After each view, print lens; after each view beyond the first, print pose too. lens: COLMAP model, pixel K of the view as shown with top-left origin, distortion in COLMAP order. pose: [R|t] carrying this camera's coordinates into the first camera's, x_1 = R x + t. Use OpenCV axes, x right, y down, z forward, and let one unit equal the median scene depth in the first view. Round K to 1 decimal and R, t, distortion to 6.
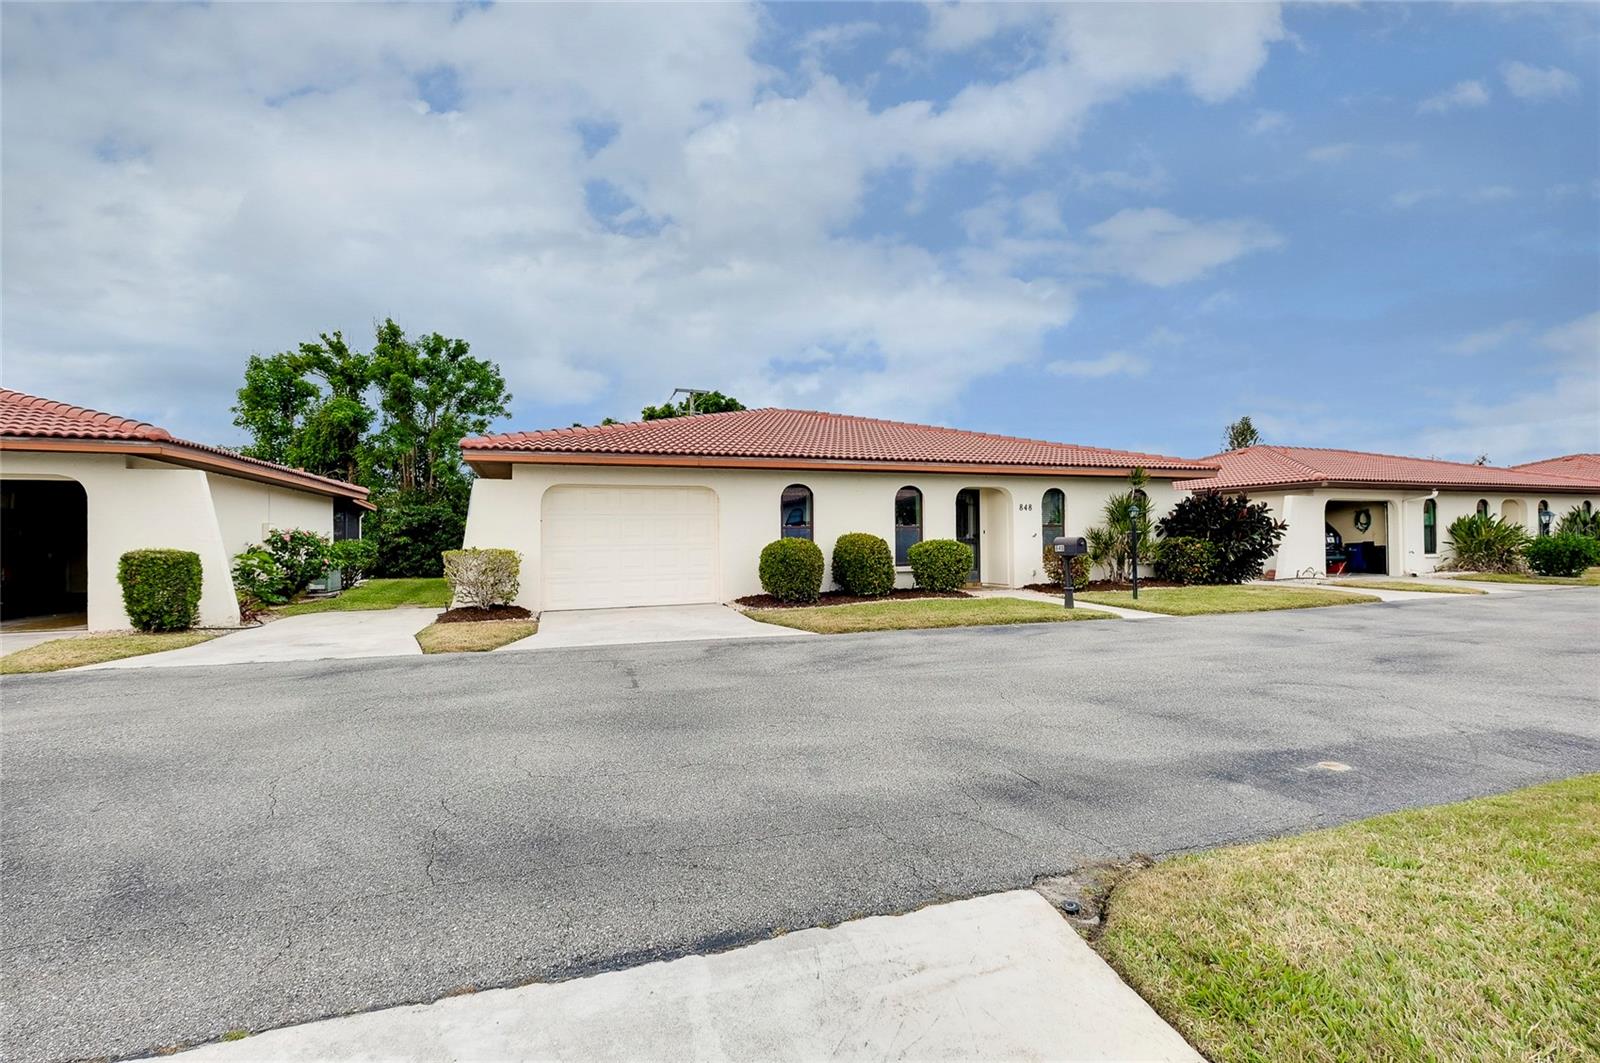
lens RADIAL K [[700.7, 0, 802.7], [0, 700.7, 536.1], [0, 0, 1]] dist [-0.005286, -0.000048]
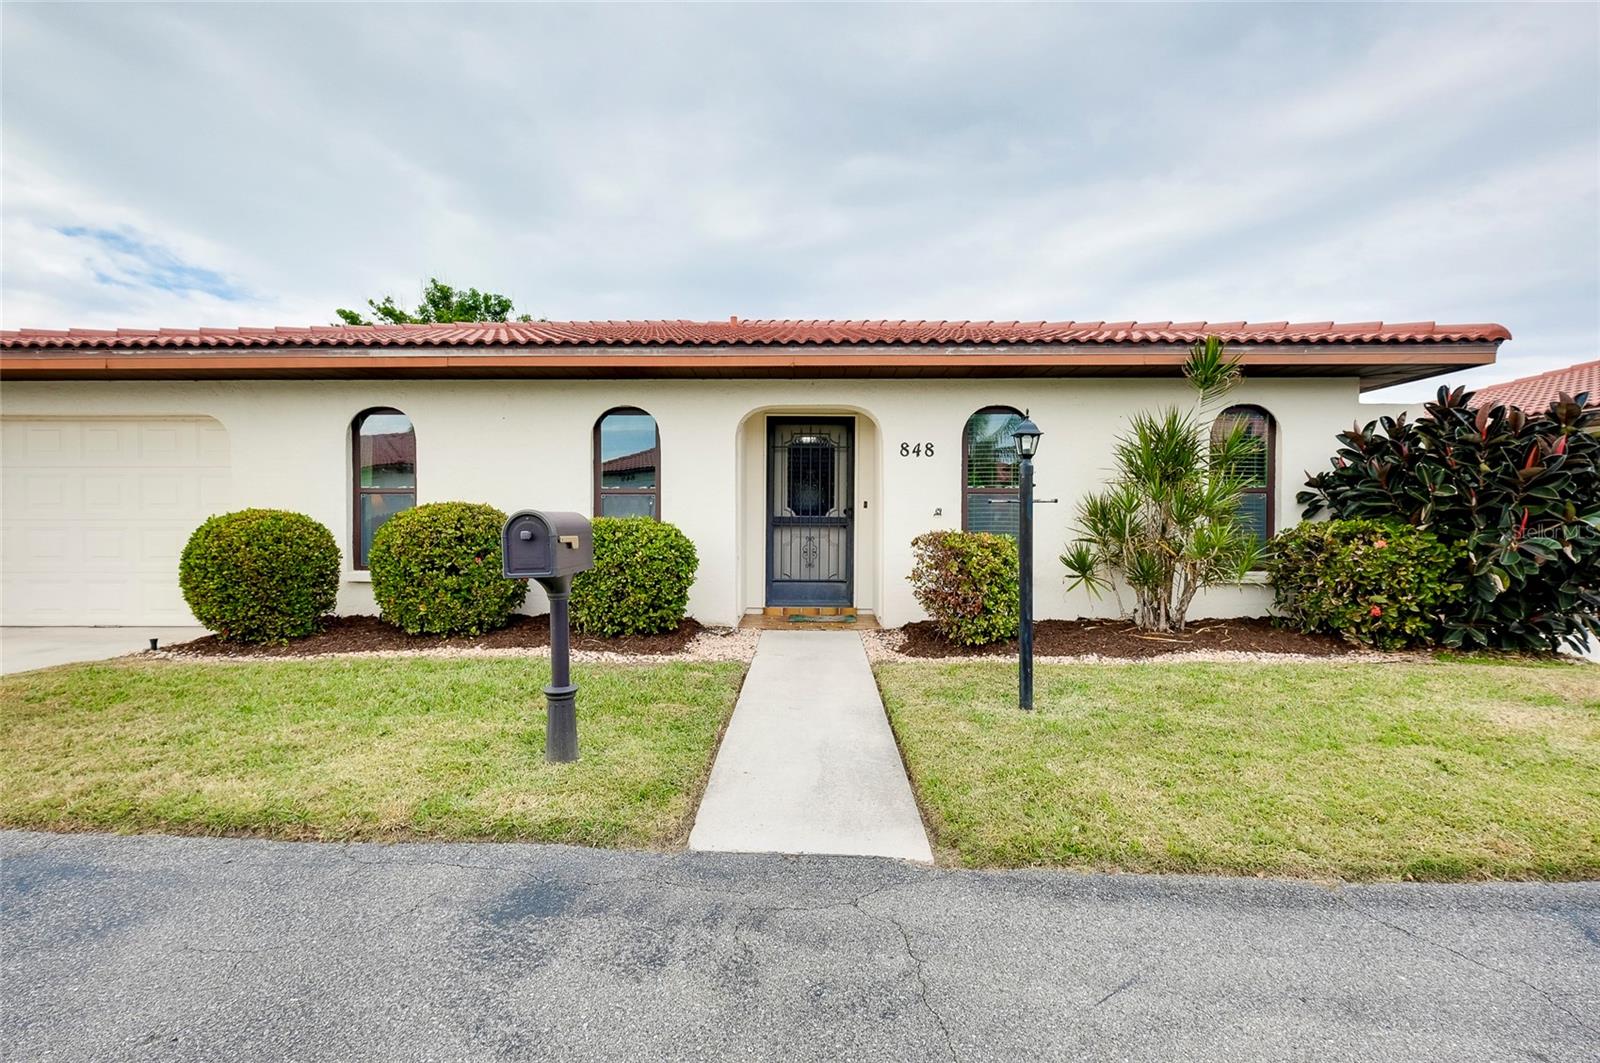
lens RADIAL K [[700.7, 0, 802.7], [0, 700.7, 536.1], [0, 0, 1]] dist [-0.005286, -0.000048]
pose [[0.931503, 0.021746, -0.363082, 0.413622], [-0.011234, 0.999455, 0.031039, 0.001442], [0.363559, -0.024835, 0.931240, 0.554126]]
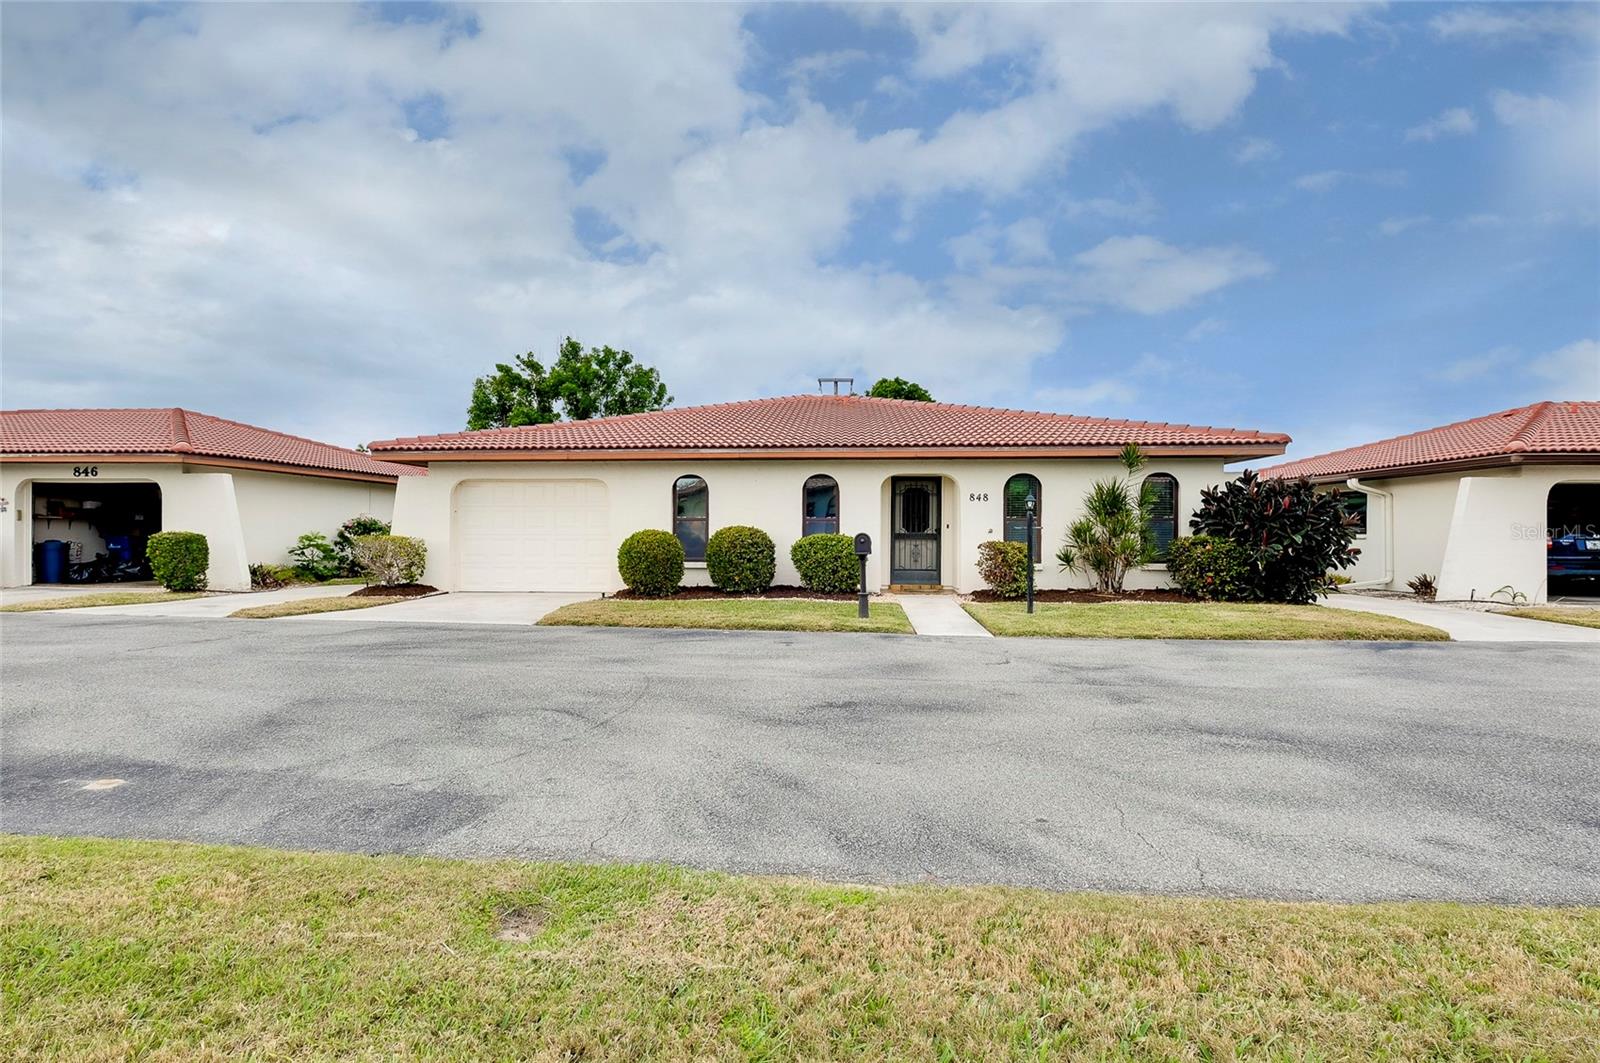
lens RADIAL K [[725.8, 0, 800.0], [0, 725.8, 531.5], [0, 0, 1]] dist [-0.003591, 0.000195]
pose [[0.910851, 0.013511, -0.412515, 0.479824], [-0.012215, 0.999909, 0.005778, -0.002554], [0.412556, -0.000224, 0.910932, 0.129329]]
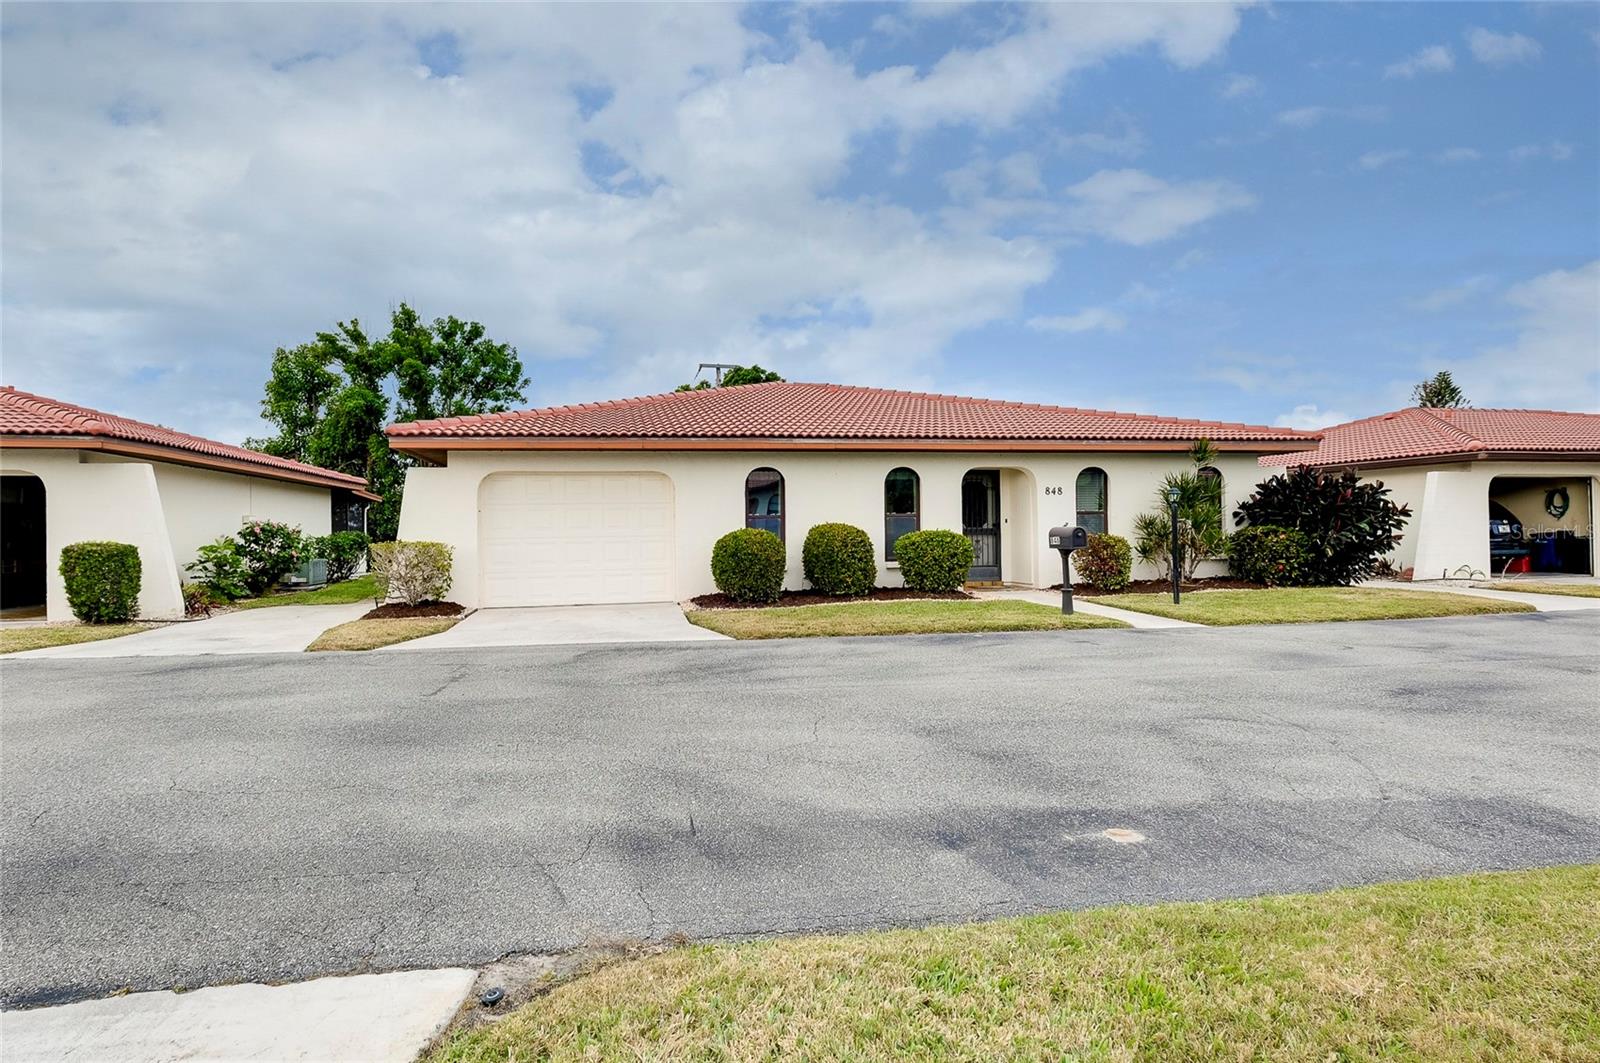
lens RADIAL K [[784.7, 0, 750.7], [0, 784.7, 529.5], [0, 0, 1]] dist [-0.004025, -0.000343]
pose [[0.984807, -0.003064, -0.173623, 0.127079], [0.003656, 0.999989, 0.003090, 0.000486], [0.173612, -0.003677, 0.984807, 0.028568]]
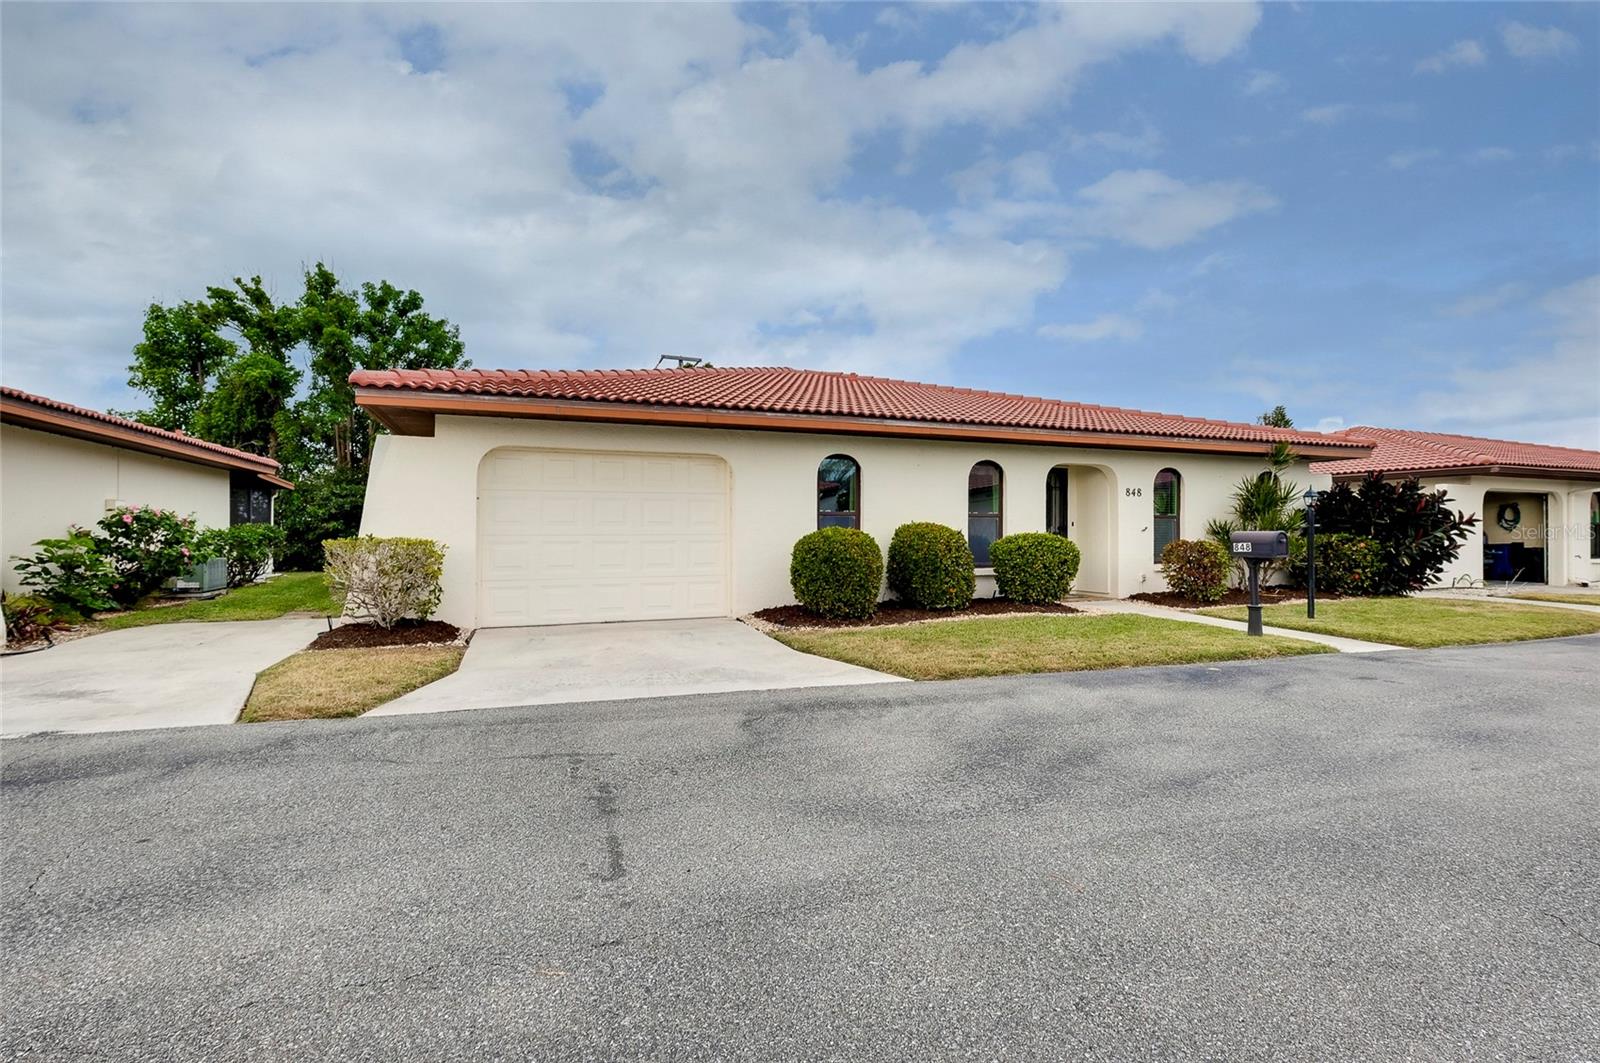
lens RADIAL K [[736.0, 0, 800.0], [0, 736.0, 531.5], [0, 0, 1]] dist [0.000249, -0.000461]
pose [[0.999822, 0.012334, 0.014282, -0.051704], [-0.012354, 0.999923, 0.001322, 0.005160], [-0.014265, -0.001498, 0.999897, 0.209476]]
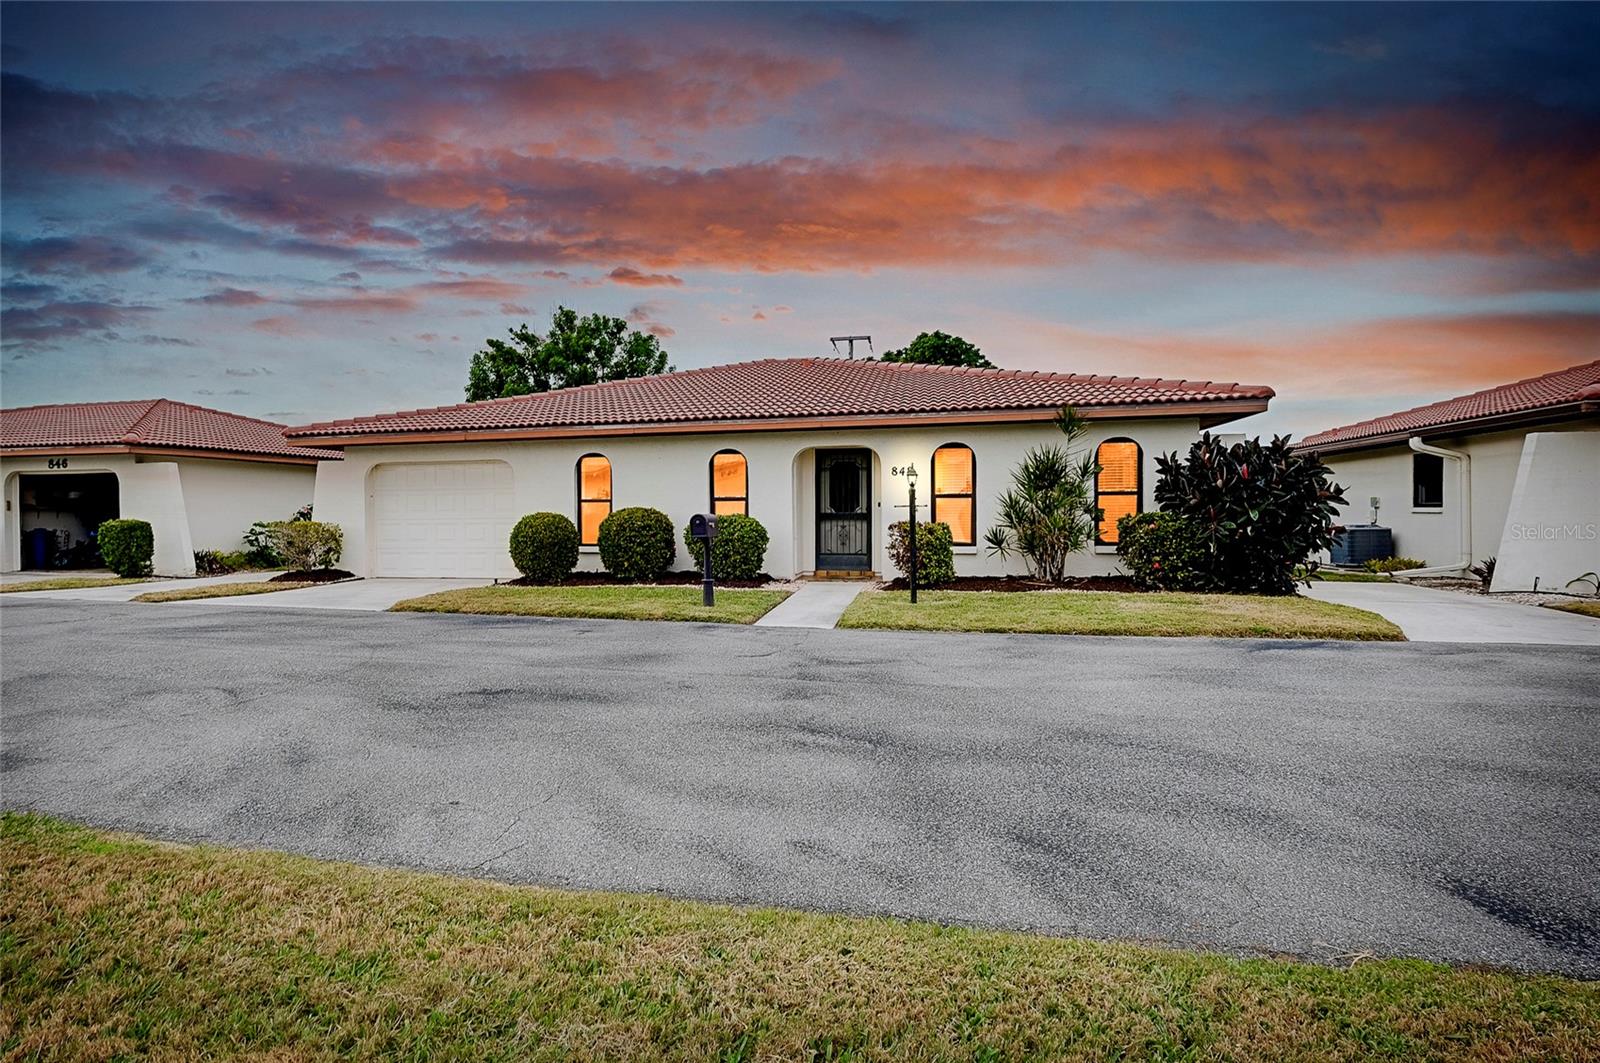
lens RADIAL K [[819.6, 0, 739.9], [0, 819.6, 522.8], [0, 0, 1]] dist [-0.004820, -0.000403]
pose [[0.826727, 0.011154, -0.562493, 0.657429], [0.000694, 0.999782, 0.020845, -0.004968], [0.562603, -0.017623, 0.826539, 0.199711]]
